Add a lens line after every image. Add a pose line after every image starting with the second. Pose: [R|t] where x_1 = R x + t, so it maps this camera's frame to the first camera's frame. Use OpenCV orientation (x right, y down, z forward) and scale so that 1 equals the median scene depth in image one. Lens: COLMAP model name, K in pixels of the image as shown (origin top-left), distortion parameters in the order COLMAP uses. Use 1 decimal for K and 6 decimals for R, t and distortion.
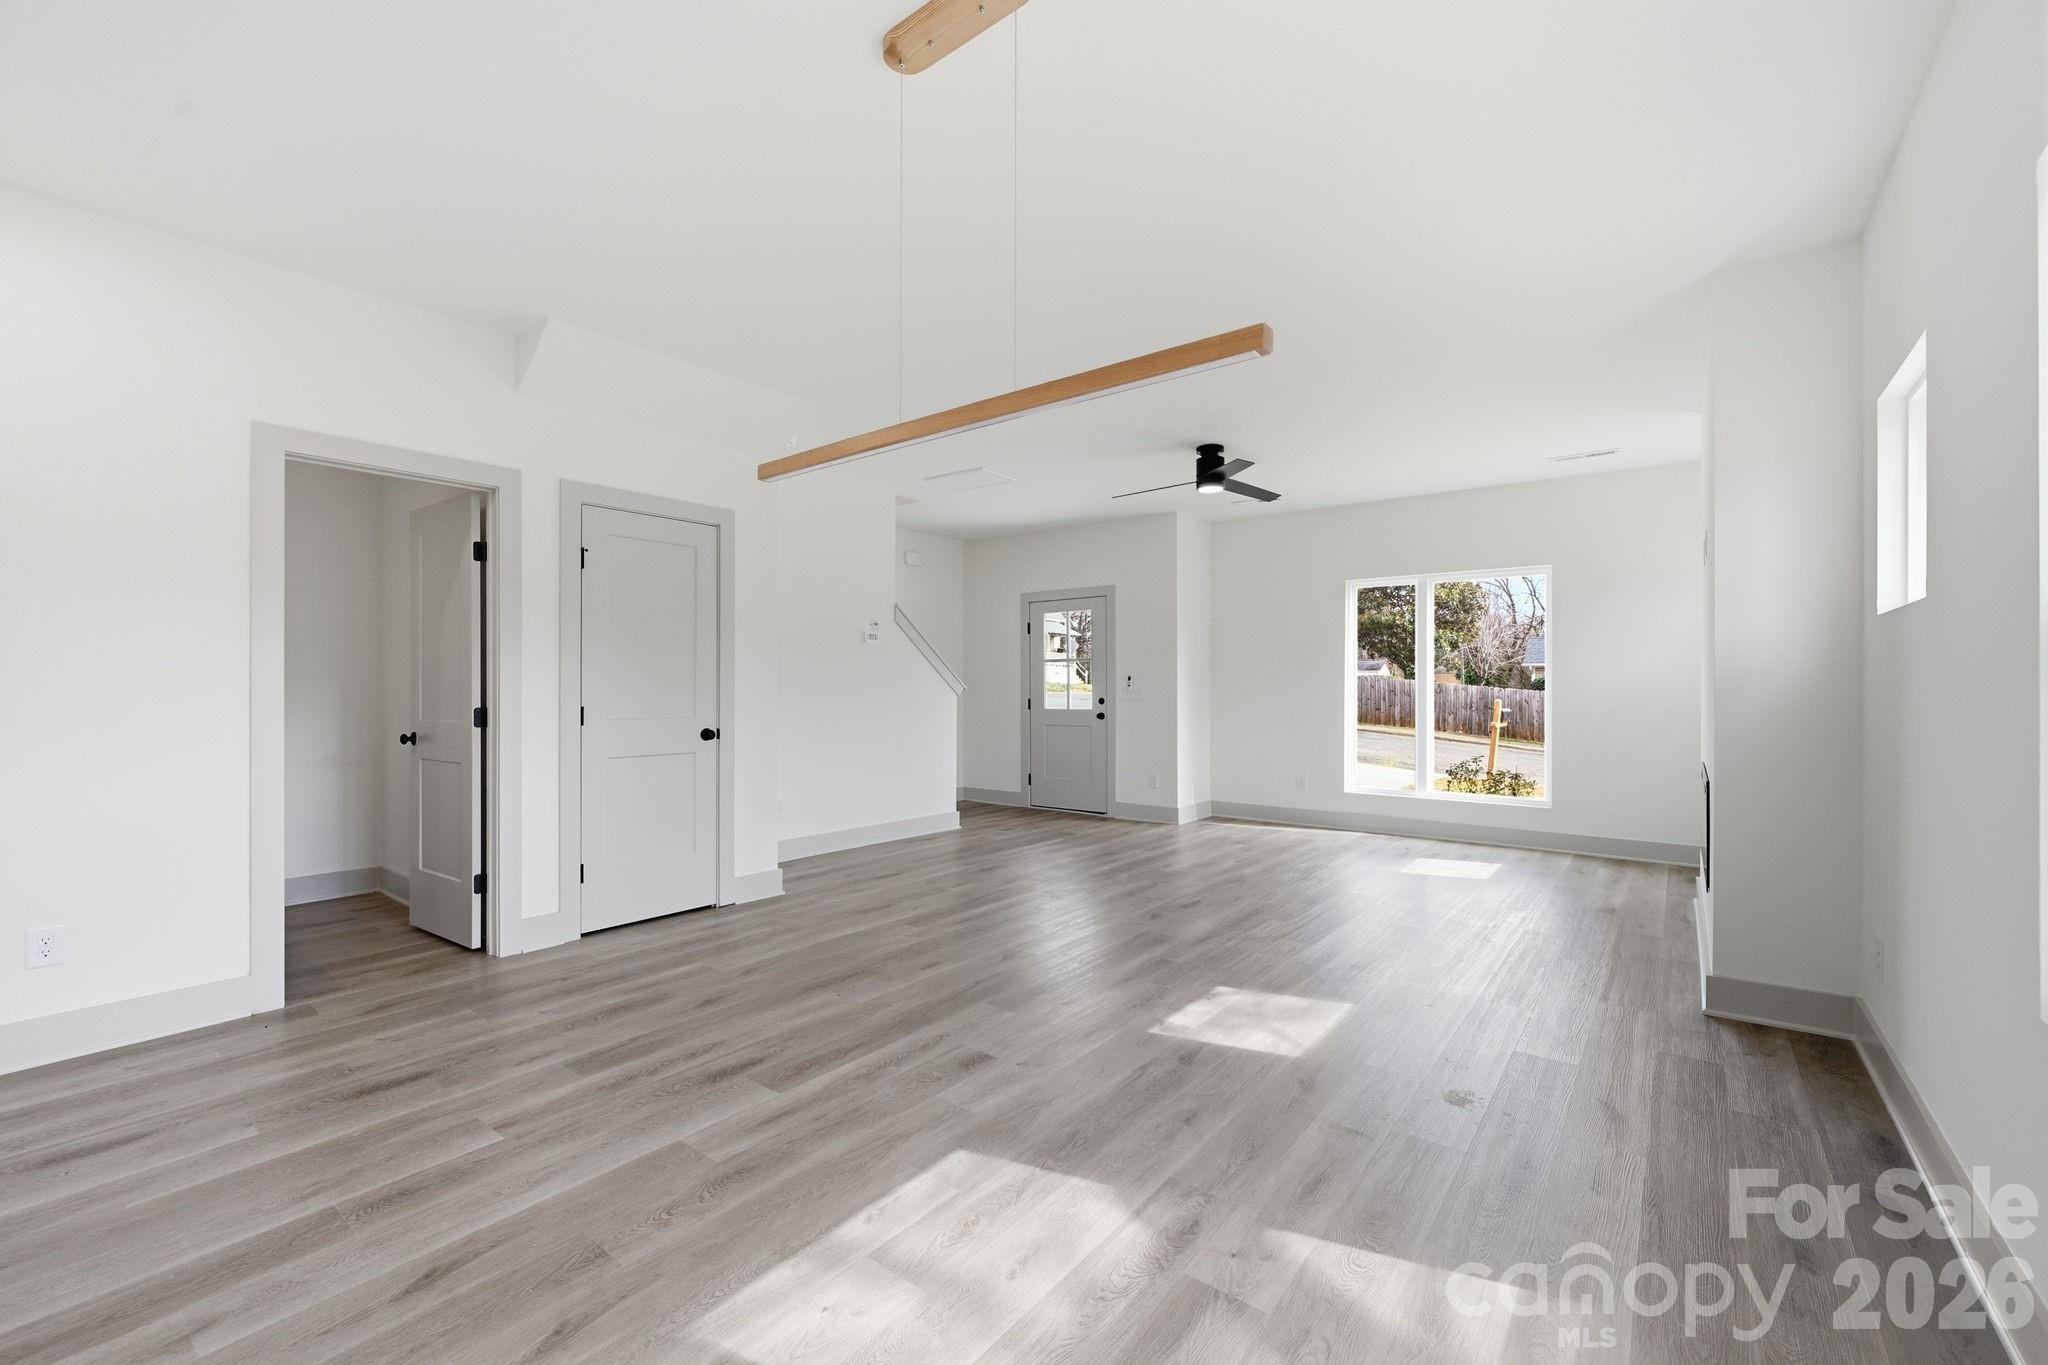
lens RADIAL K [[806.5, 0, 1022.2], [0, 806.5, 688.8], [0, 0, 1]] dist [0.000117, 0.000630]
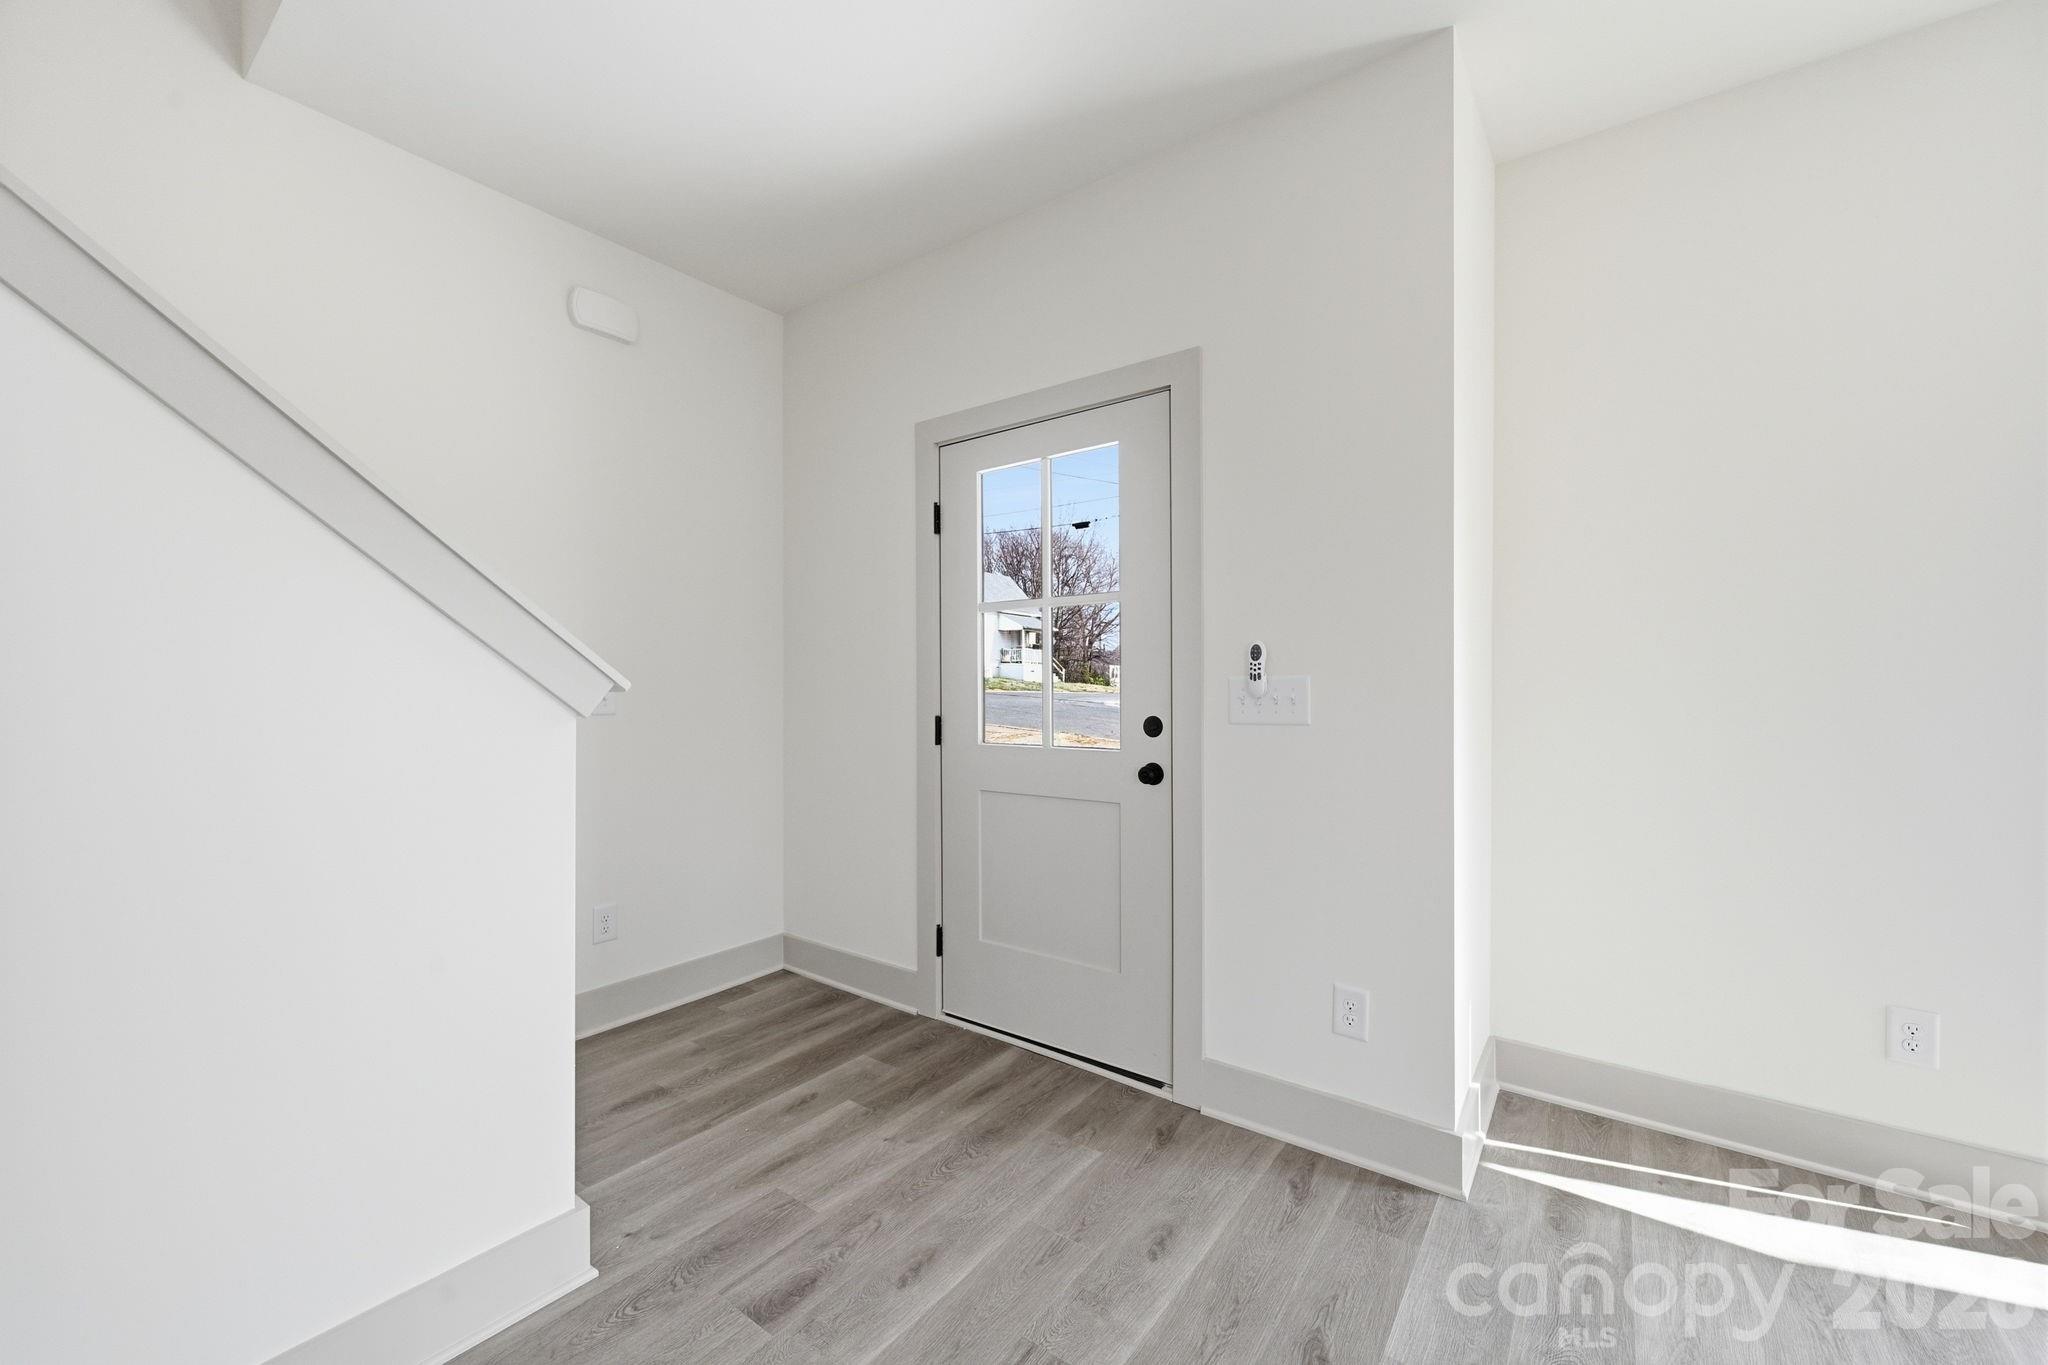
lens RADIAL K [[806.5, 0, 1023.4], [0, 806.5, 677.5], [0, 0, 1]] dist [0.000117, 0.000630]
pose [[0.999519, 0.000546, 0.030999, 0.035373], [-0.000161, 0.999923, -0.012417, 0.000041], [-0.031004, 0.012406, 0.999442, 0.641711]]
